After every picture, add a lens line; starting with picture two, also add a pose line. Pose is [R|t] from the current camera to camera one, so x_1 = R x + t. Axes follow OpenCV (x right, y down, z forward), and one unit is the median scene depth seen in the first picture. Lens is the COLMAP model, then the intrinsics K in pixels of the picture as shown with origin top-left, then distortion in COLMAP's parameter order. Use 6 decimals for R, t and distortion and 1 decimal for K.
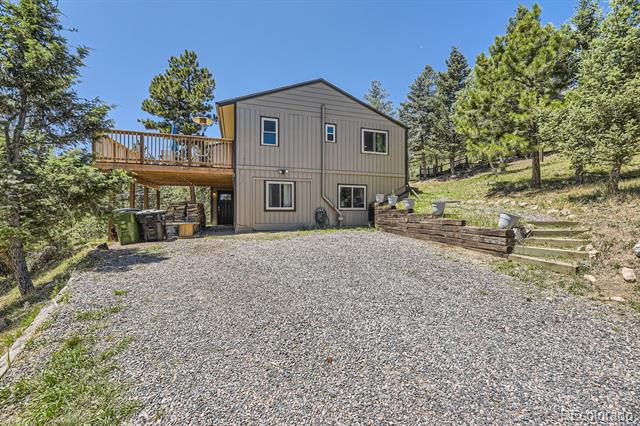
lens RADIAL K [[260.7, 0, 317.3], [0, 260.7, 209.5], [0, 0, 1]] dist [-0.001146, -0.000318]
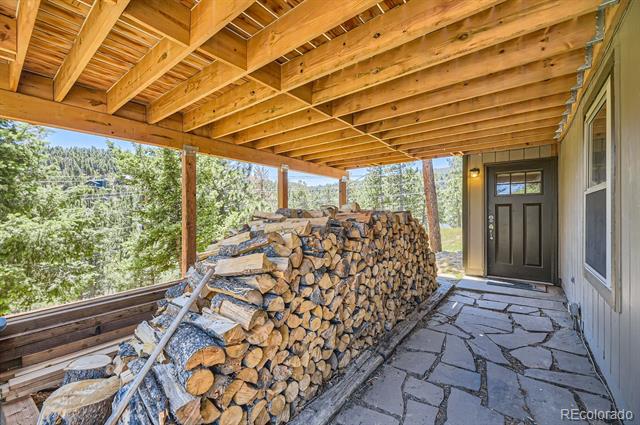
lens RADIAL K [[260.7, 0, 319.1], [0, 260.7, 214.0], [0, 0, 1]] dist [-0.001146, -0.000318]
pose [[0.559436, 0.012811, -0.828774, -0.234342], [-0.008998, 0.999915, 0.009383, -0.016147], [0.828824, 0.002208, 0.559504, 0.653726]]
